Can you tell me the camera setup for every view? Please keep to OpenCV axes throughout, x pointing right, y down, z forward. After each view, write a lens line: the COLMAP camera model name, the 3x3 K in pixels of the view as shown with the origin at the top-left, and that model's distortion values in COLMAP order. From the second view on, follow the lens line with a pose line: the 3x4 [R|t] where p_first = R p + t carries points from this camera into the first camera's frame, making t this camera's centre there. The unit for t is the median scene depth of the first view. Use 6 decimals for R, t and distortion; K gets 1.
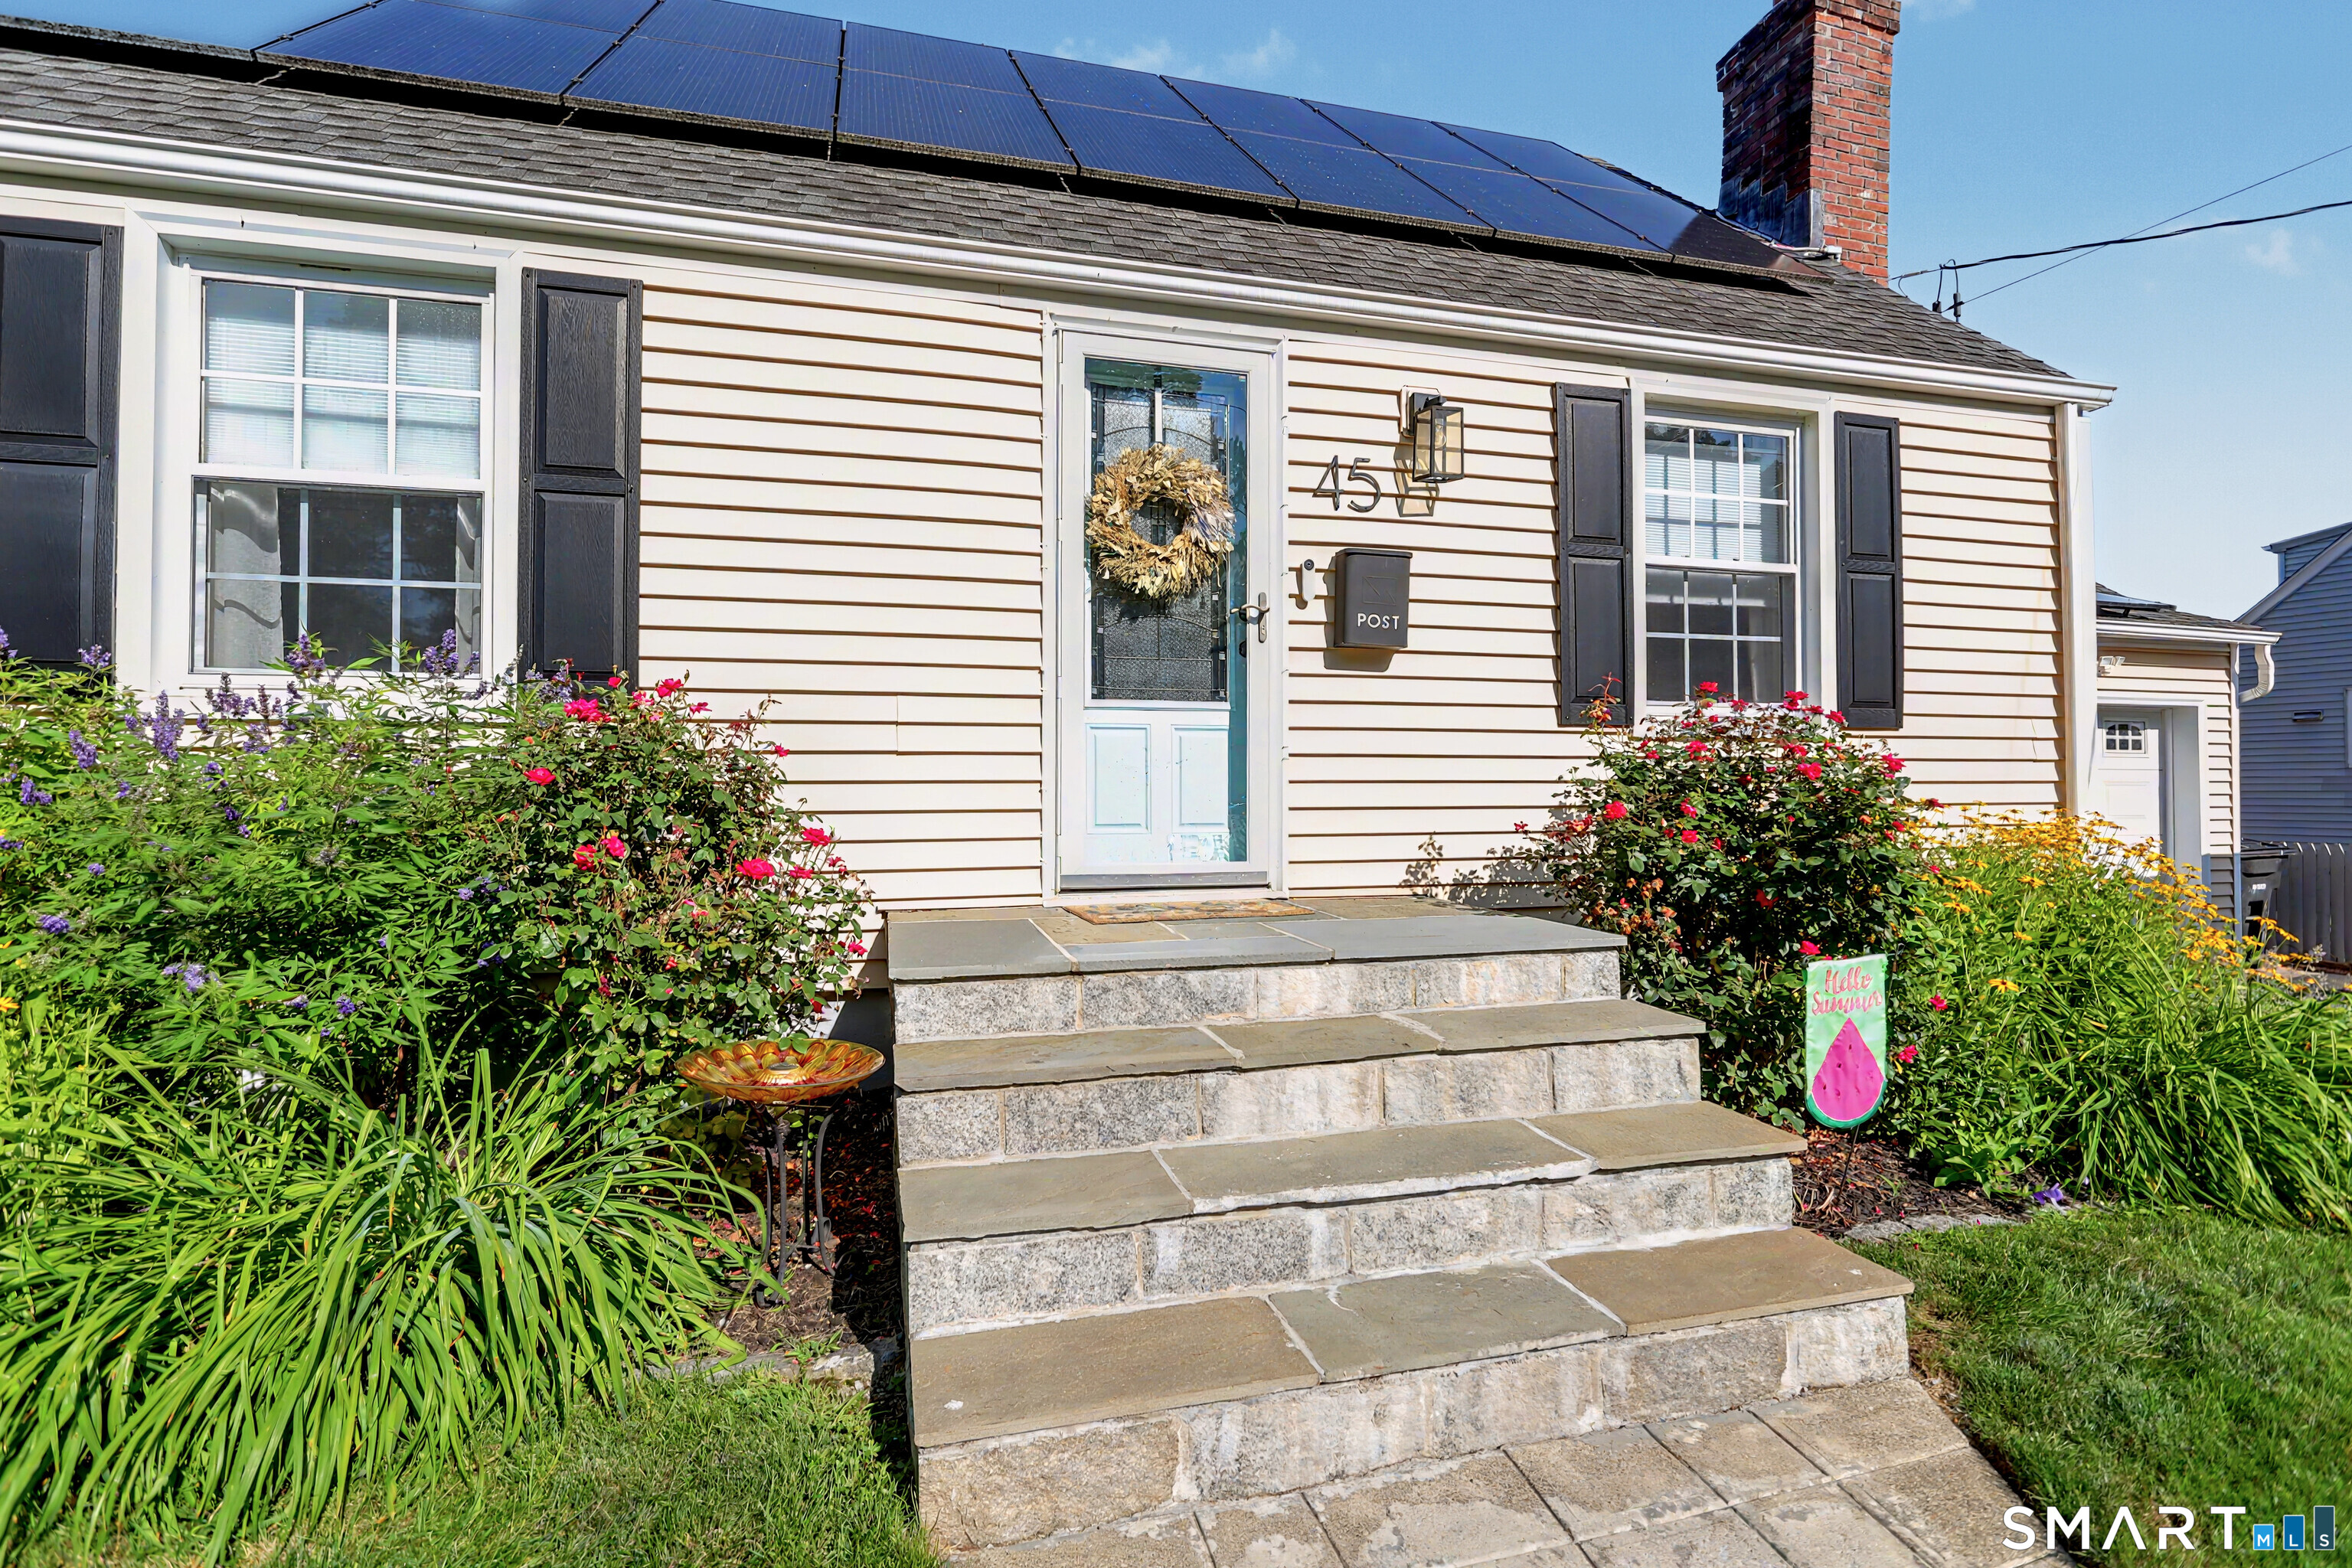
lens RADIAL K [[1133.6, 0, 1162.5], [0, 1133.6, 770.4], [0, 0, 1]] dist [-0.002413, 0.000558]
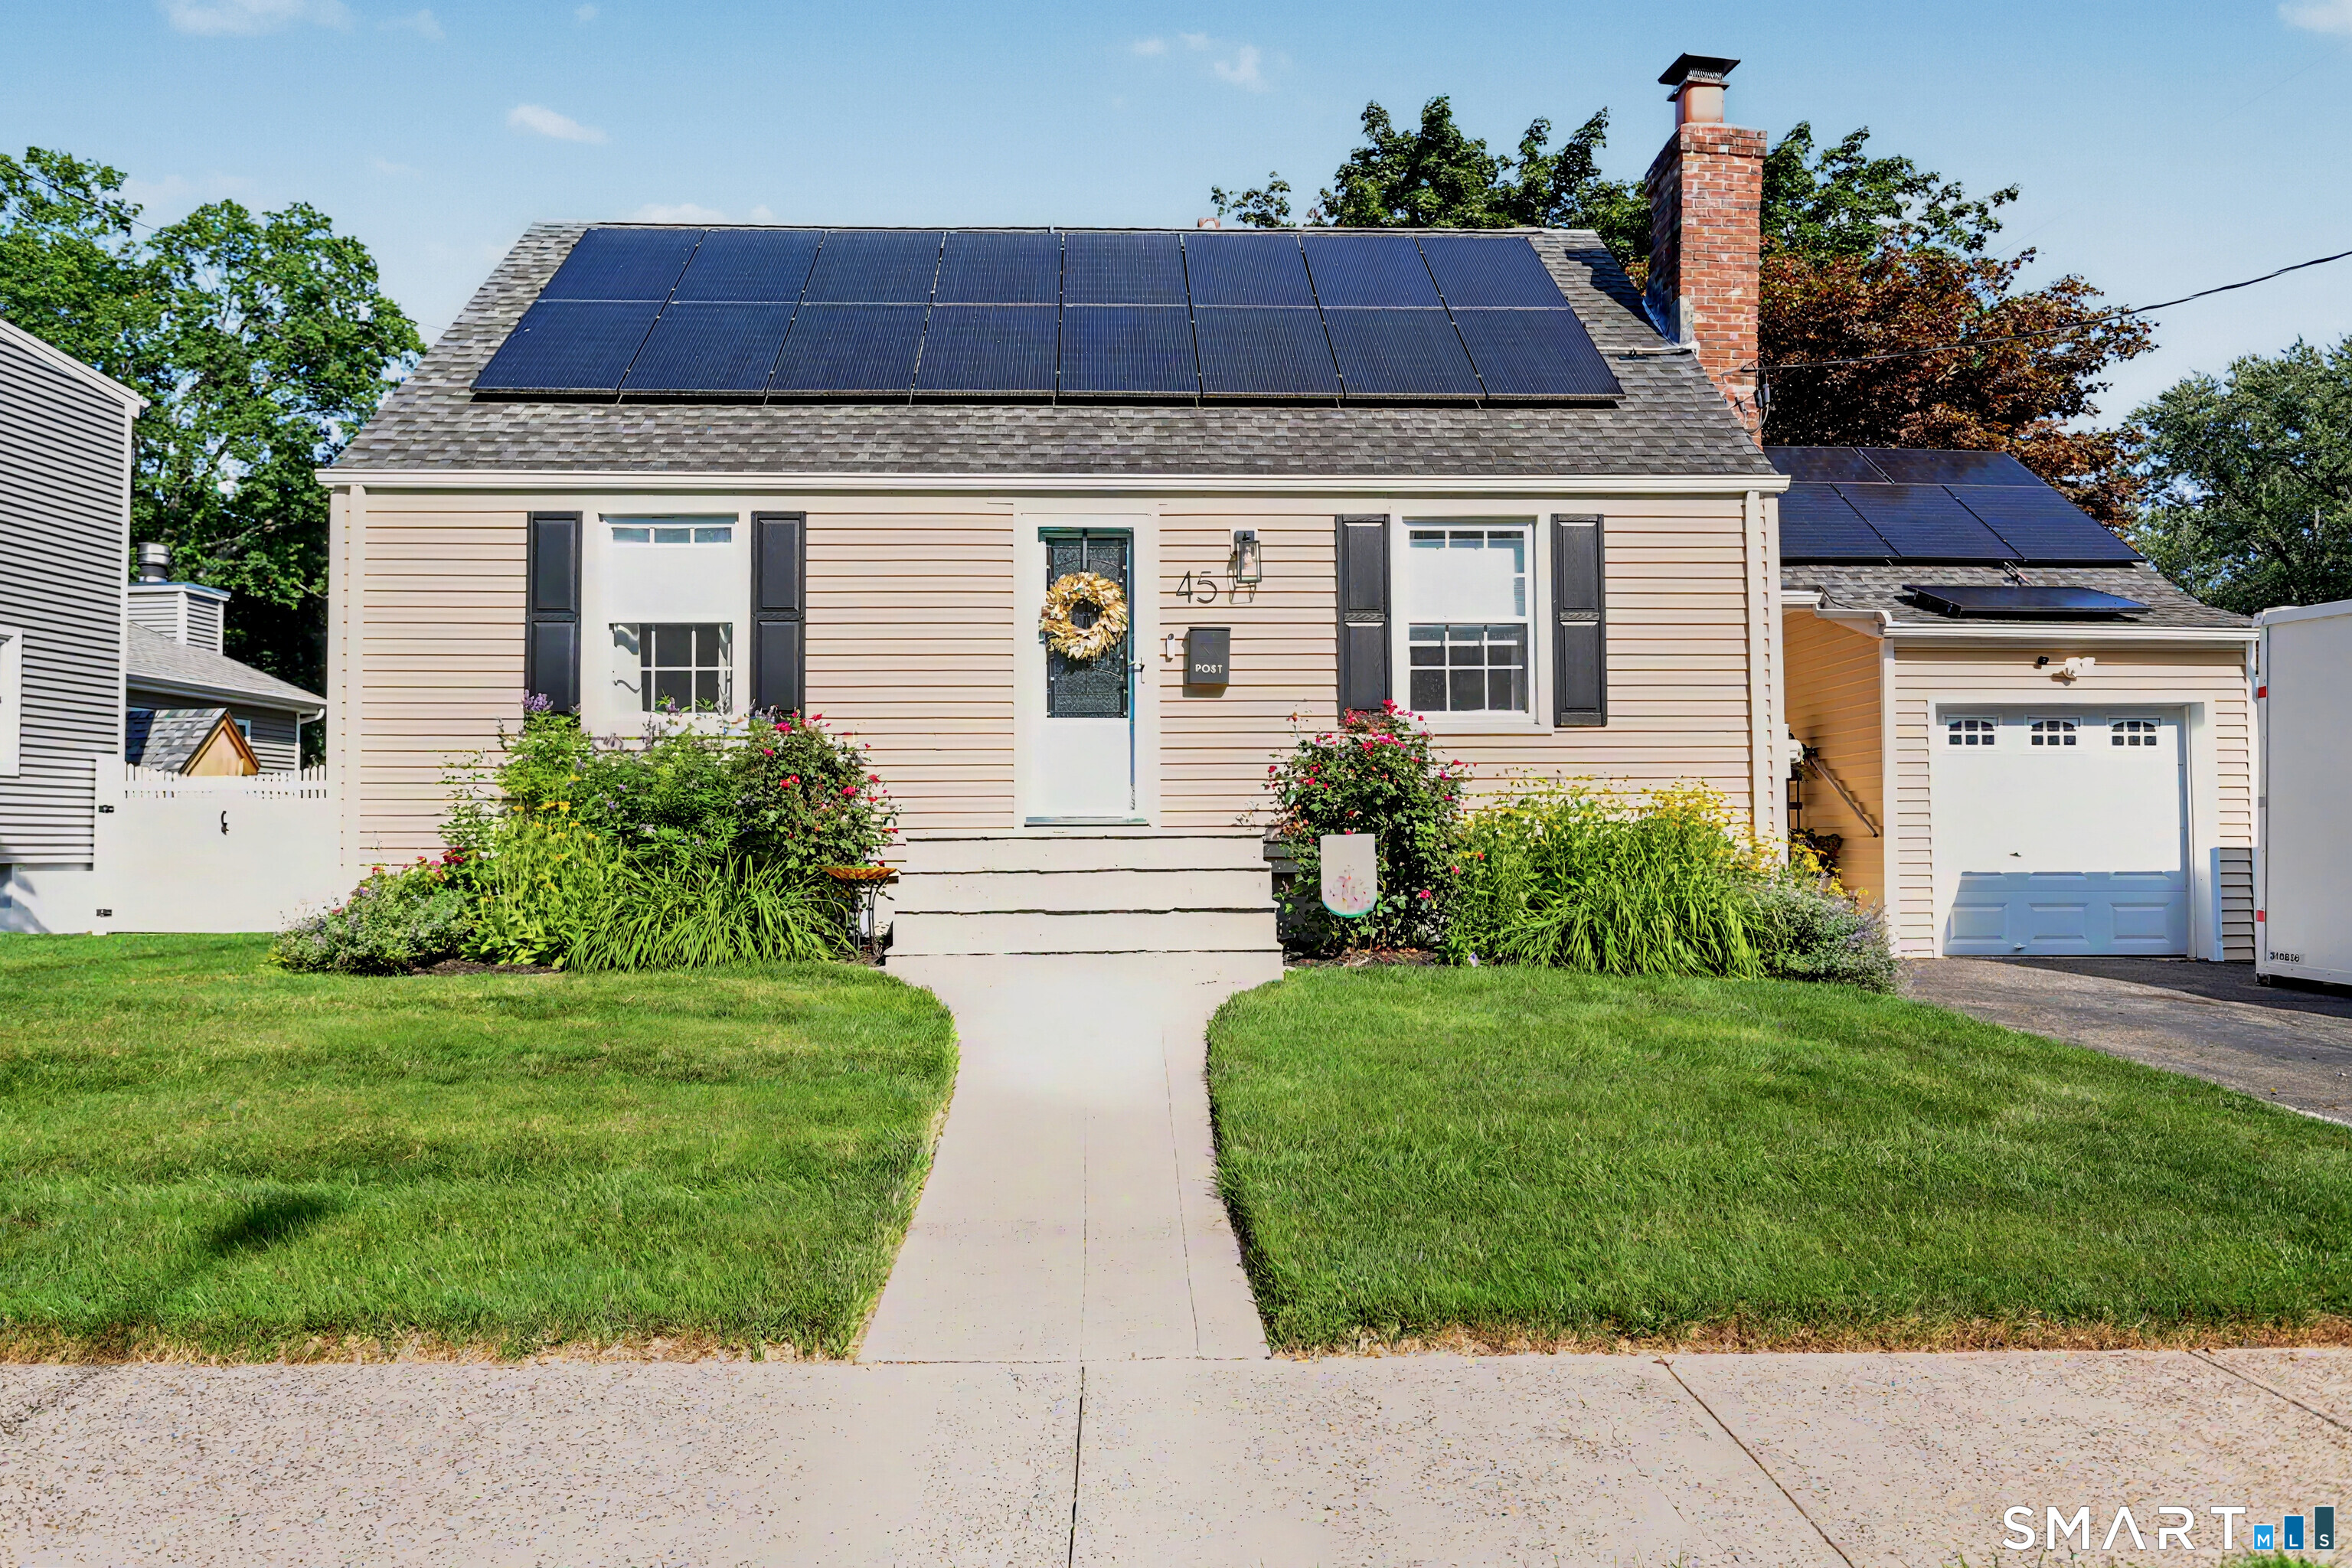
lens RADIAL K [[1721.5, 0, 1170.2], [0, 1721.5, 787.2], [0, 0, 1]] dist [0.008809, -0.000838]
pose [[0.973682, -0.015647, -0.227373, 0.729407], [0.008810, 0.999479, -0.031054, 0.127532], [0.227740, 0.028234, 0.973312, -1.543908]]
